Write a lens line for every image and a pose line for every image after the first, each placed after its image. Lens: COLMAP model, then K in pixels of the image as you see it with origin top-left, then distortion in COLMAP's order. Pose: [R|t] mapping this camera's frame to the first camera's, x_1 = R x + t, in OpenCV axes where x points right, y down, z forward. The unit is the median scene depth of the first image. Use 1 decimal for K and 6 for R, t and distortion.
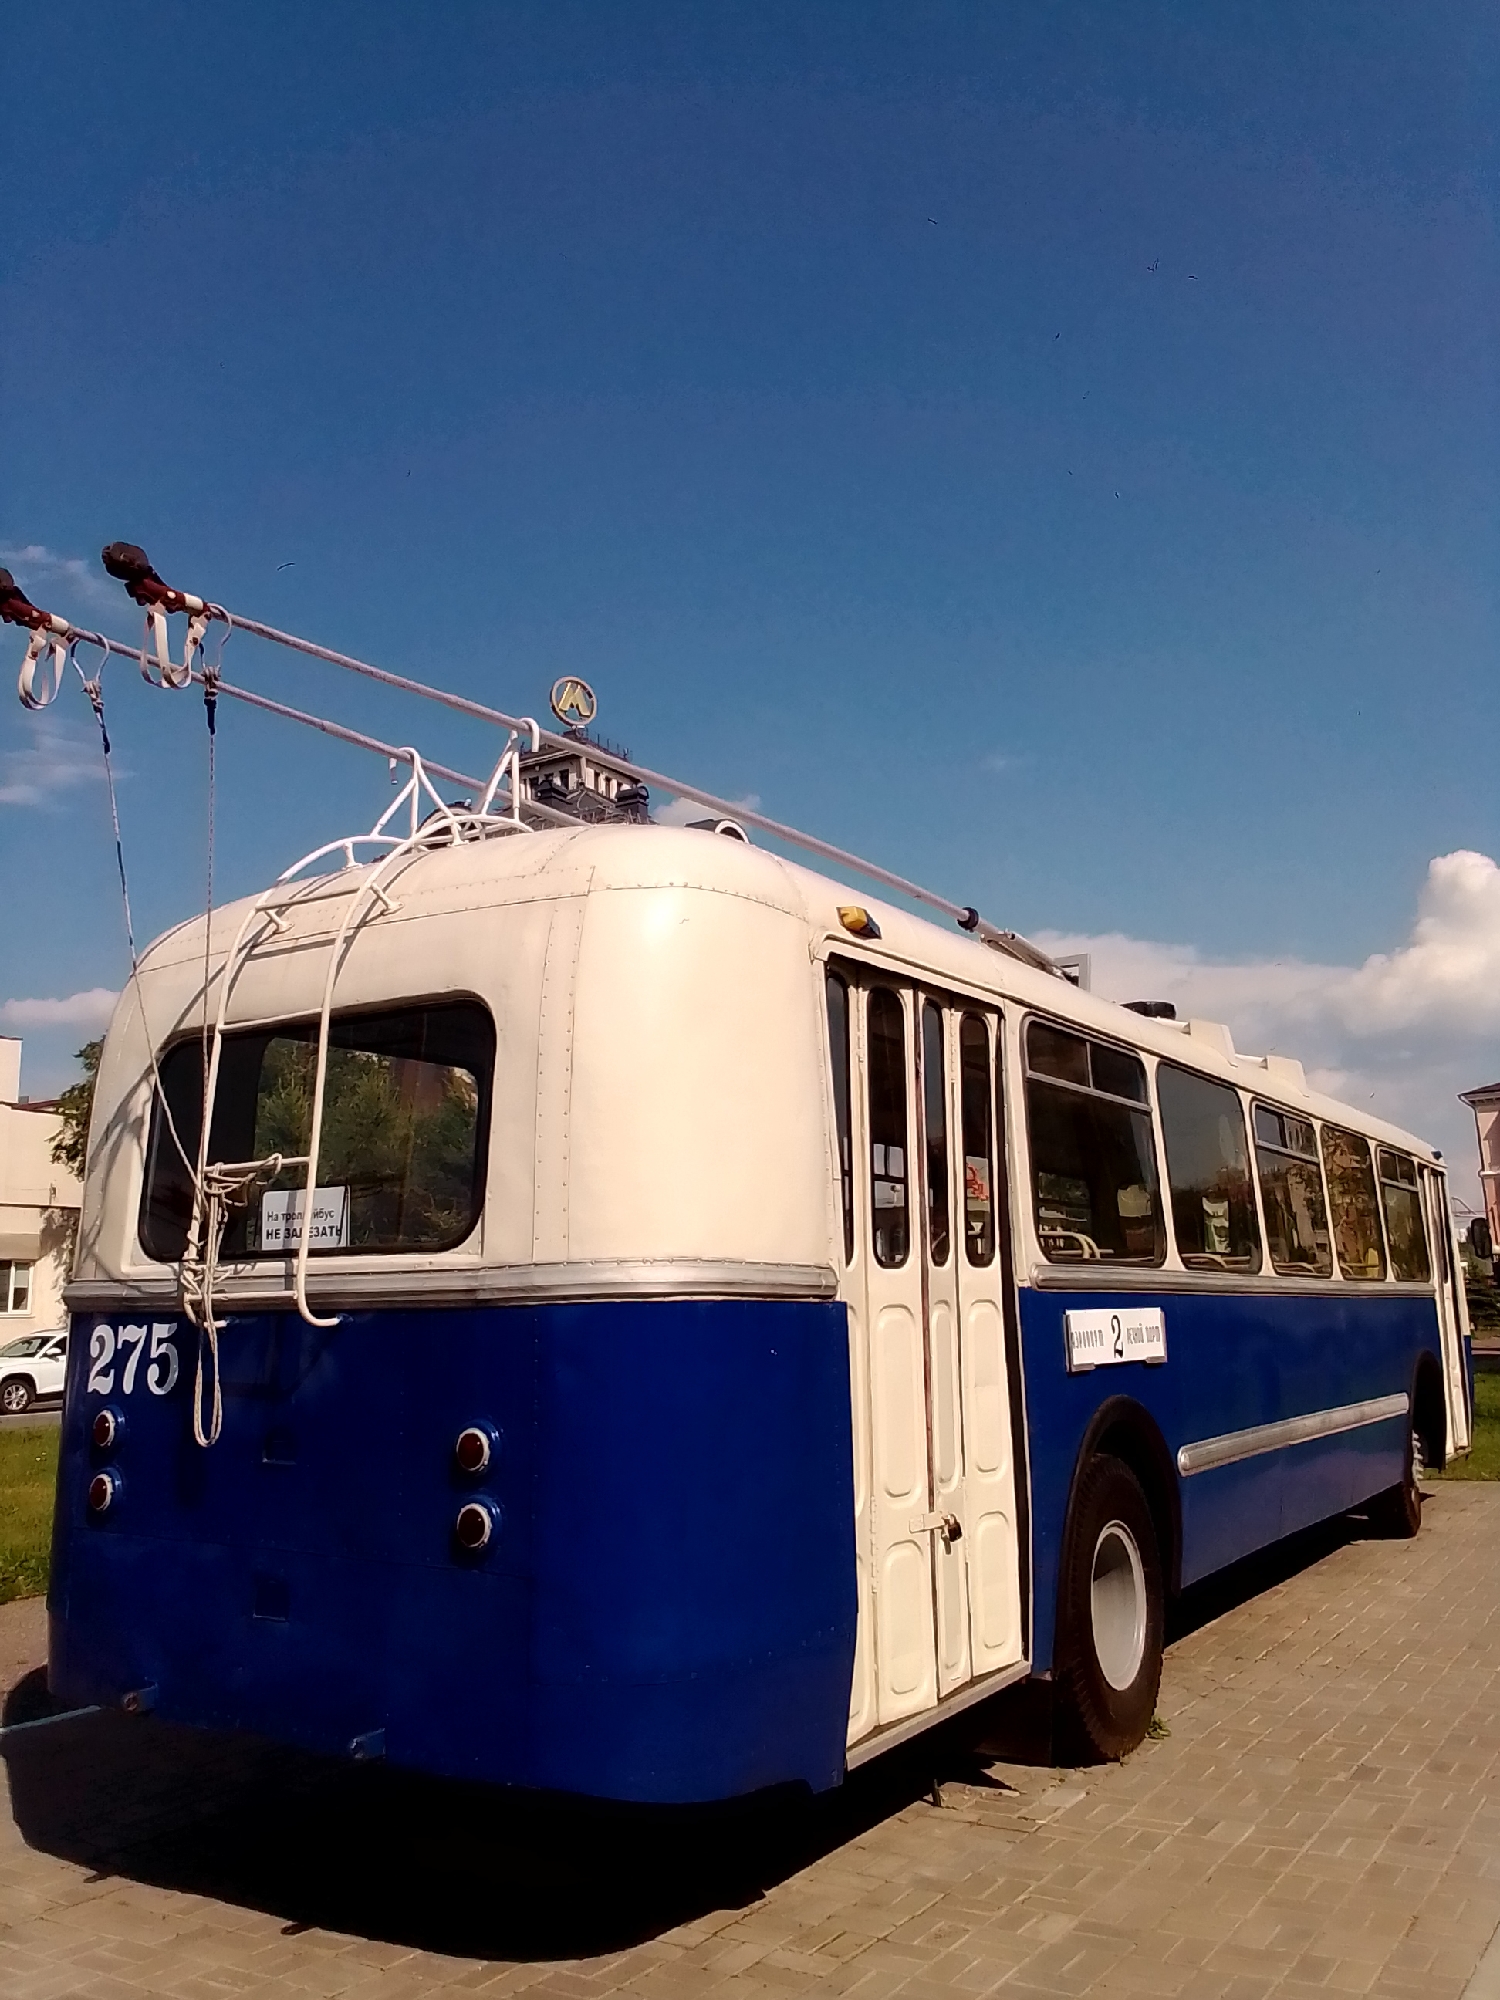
lens RADIAL K [[1608.7, 0, 745.9], [0, 1608.7, 1001.7], [0, 0, 1]] dist [0.018046, -0.009713]
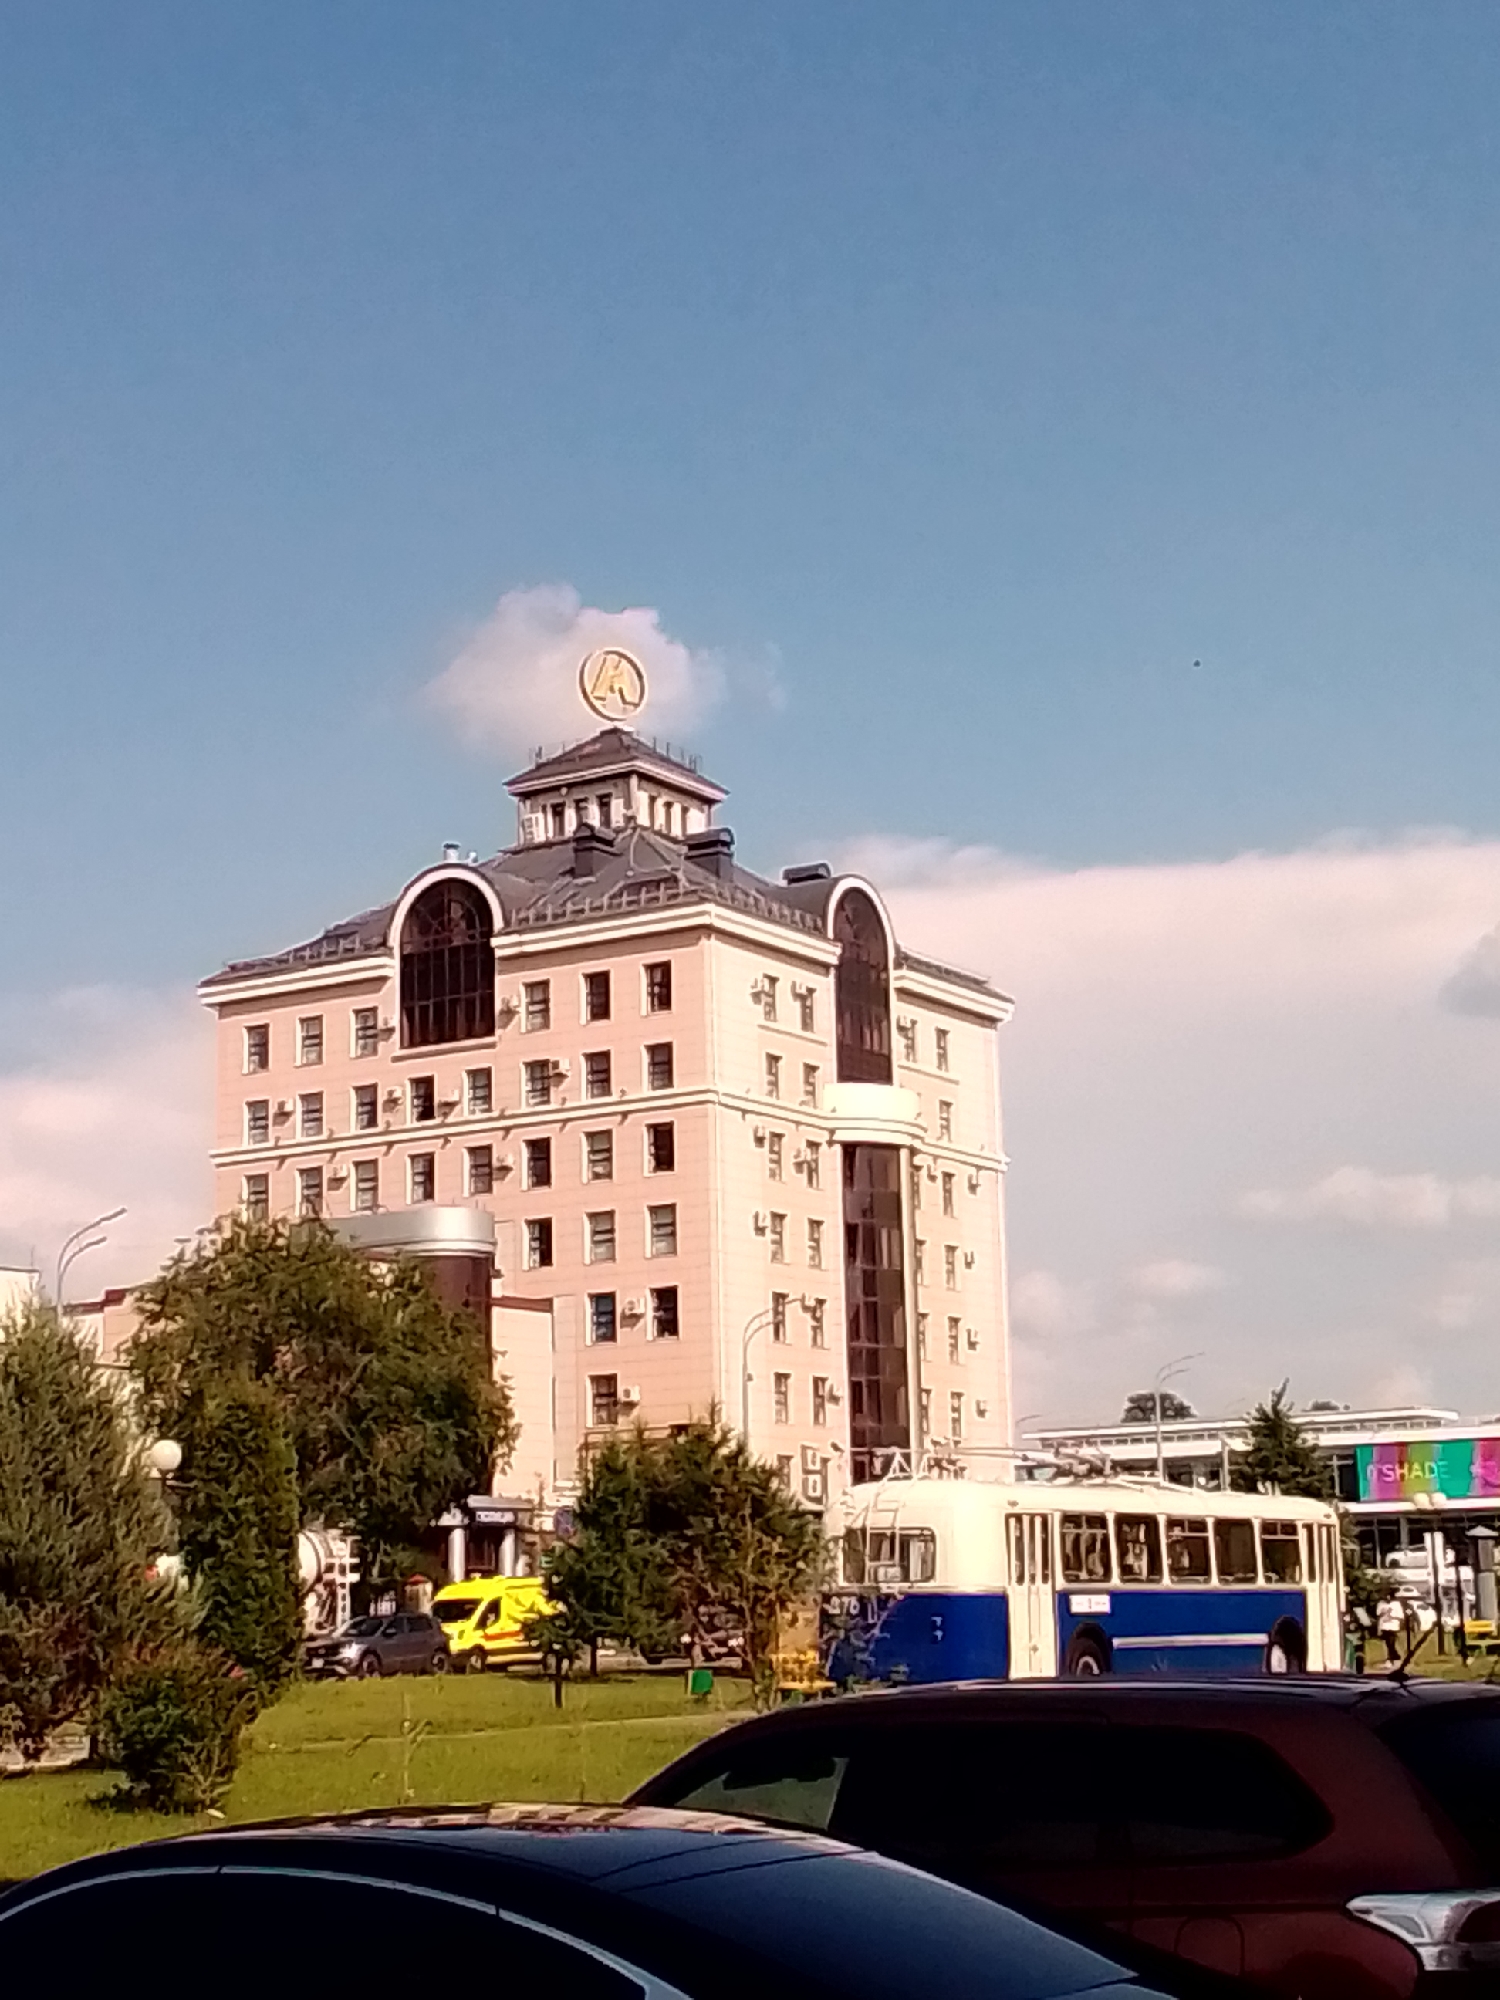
lens RADIAL K [[3135.8, 0, 751.2], [0, 3135.8, 999.9], [0, 0, 1]] dist [-0.011456, 0.000000]
pose [[0.999668, 0.004226, -0.025399, -0.299636], [-0.004202, 0.999991, 0.000978, -0.996739], [0.025403, -0.000871, 0.999677, -5.241503]]
